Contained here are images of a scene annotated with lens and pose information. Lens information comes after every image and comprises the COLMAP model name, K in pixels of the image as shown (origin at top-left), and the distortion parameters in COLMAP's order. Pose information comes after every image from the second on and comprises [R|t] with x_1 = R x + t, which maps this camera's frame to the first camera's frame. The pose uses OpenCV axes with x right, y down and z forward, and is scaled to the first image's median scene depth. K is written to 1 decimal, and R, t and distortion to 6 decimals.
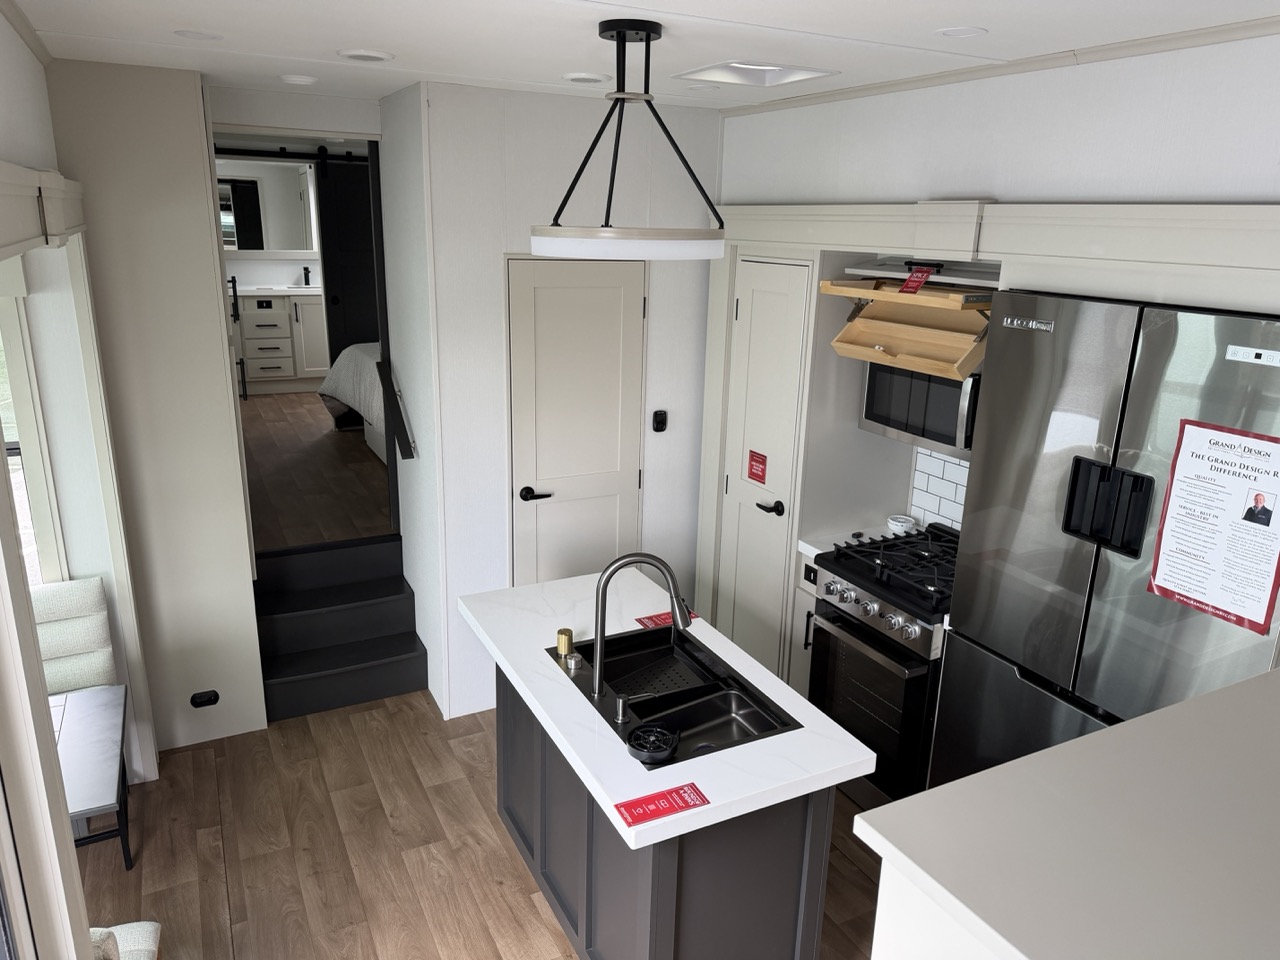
lens RADIAL K [[899.9, 0, 650.0], [0, 899.9, 483.4], [0, 0, 1]] dist [0.051215, -0.063322]
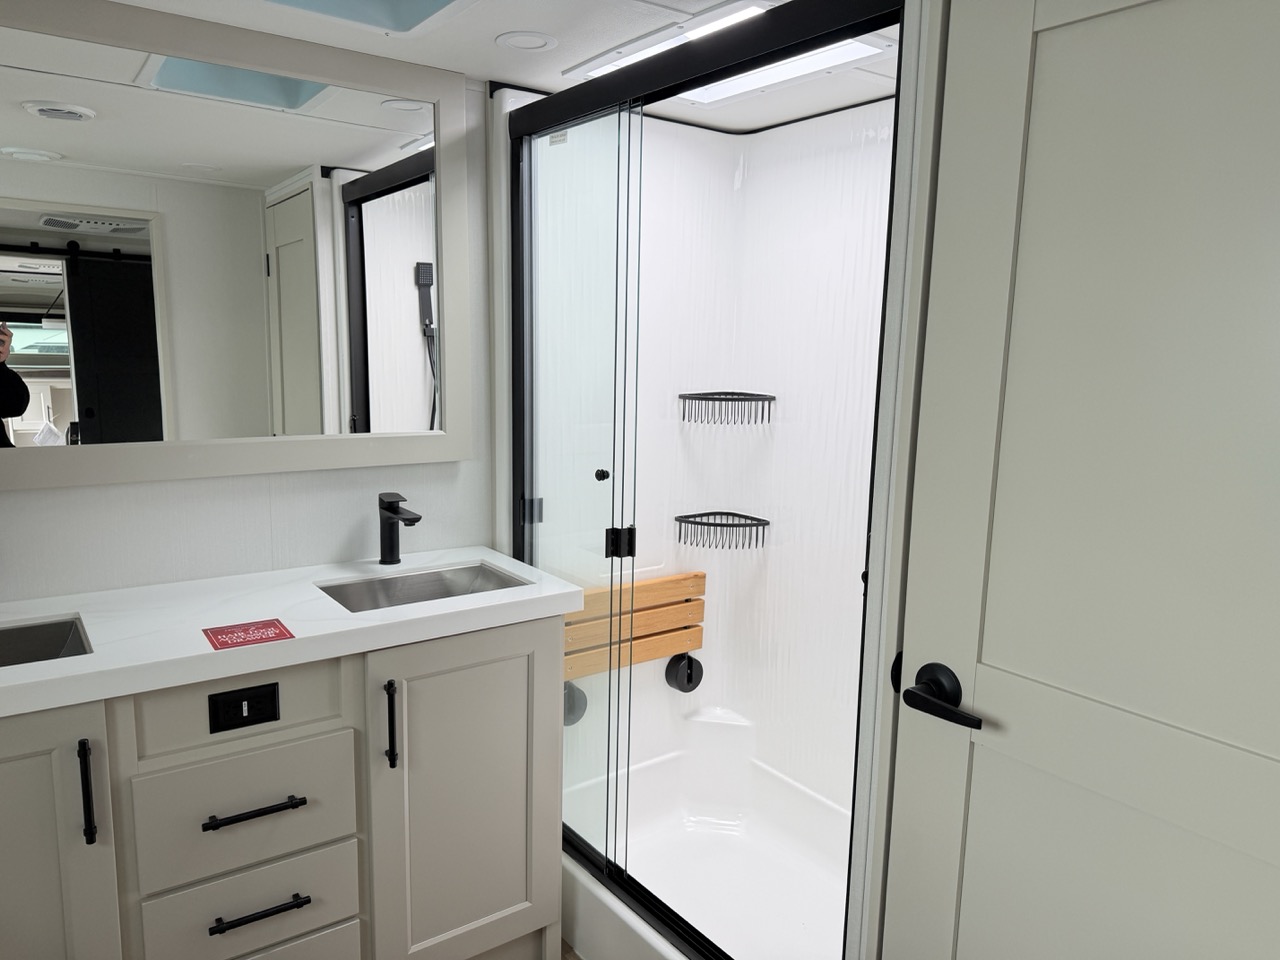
lens RADIAL K [[899.9, 0, 649.4], [0, 899.9, 485.5], [0, 0, 1]] dist [0.051215, -0.063322]
pose [[0.987930, -0.030522, 0.151865, -0.644273], [0.048497, 0.992052, -0.116106, -0.388175], [-0.147114, 0.122070, 0.981558, 1.376450]]
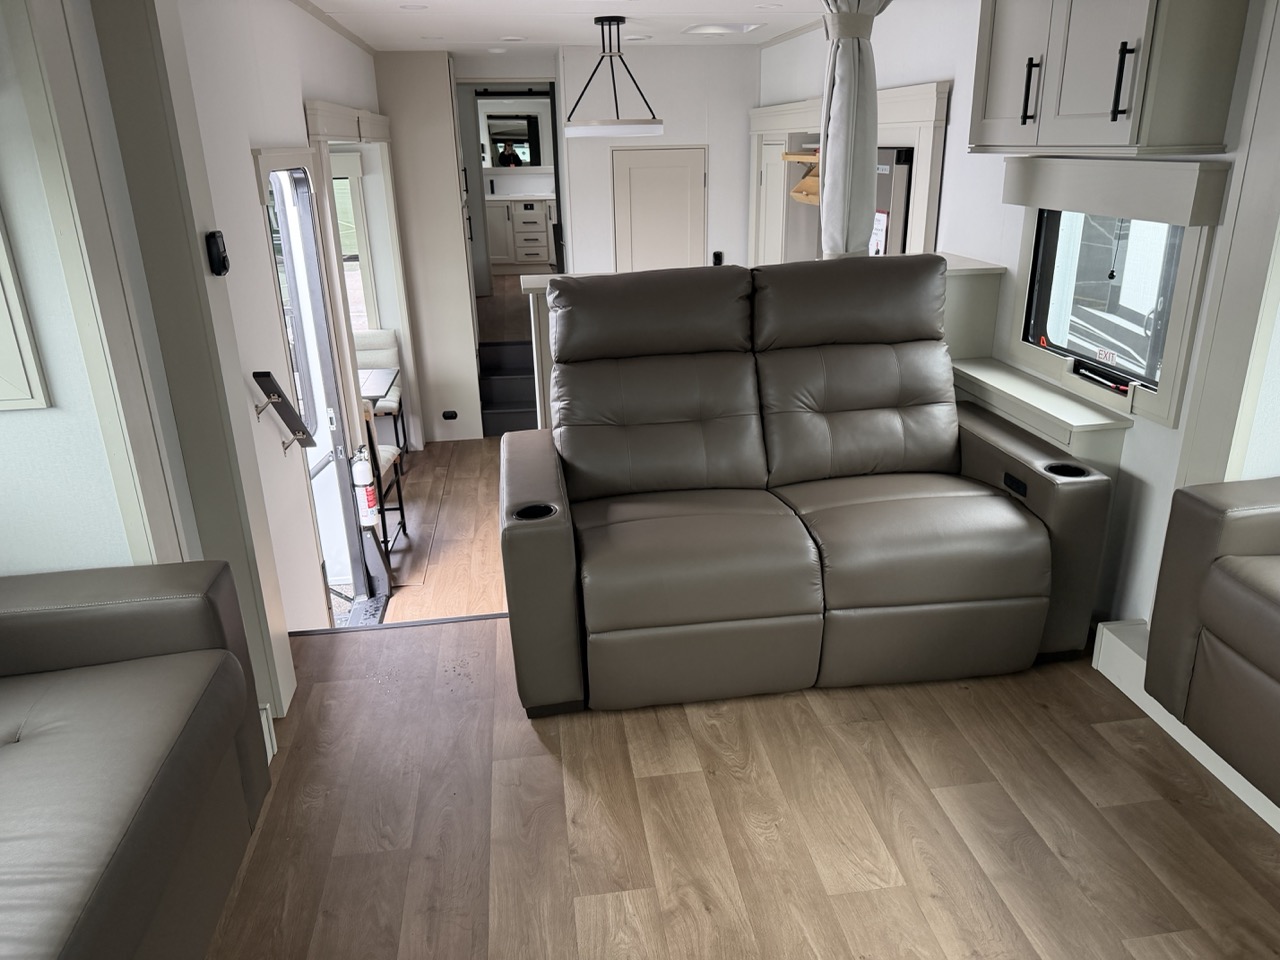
lens RADIAL K [[899.9, 0, 648.1], [0, 899.9, 478.4], [0, 0, 1]] dist [0.051215, -0.063322]
pose [[0.943612, 0.068699, -0.323846, 0.390435], [-0.046095, 0.995967, 0.076969, 0.177353], [0.327827, -0.057701, 0.942974, -0.464244]]
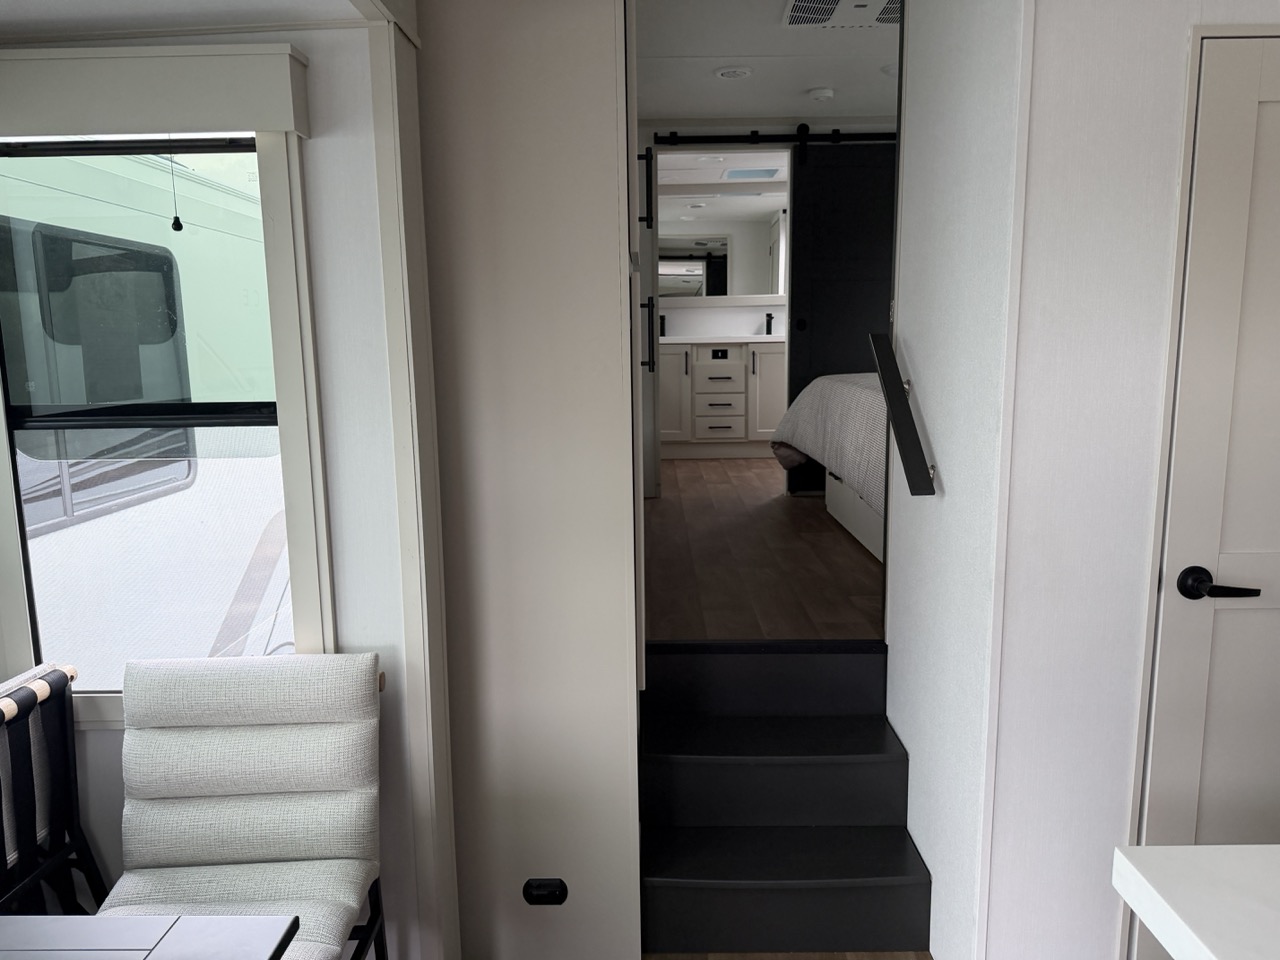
lens RADIAL K [[899.9, 0, 646.8], [0, 899.9, 484.5], [0, 0, 1]] dist [0.051215, -0.063322]
pose [[0.883298, 0.035687, -0.467451, -0.149258], [-0.093627, 0.990440, -0.101304, 0.030292], [0.459367, 0.133247, 0.878195, 0.423110]]
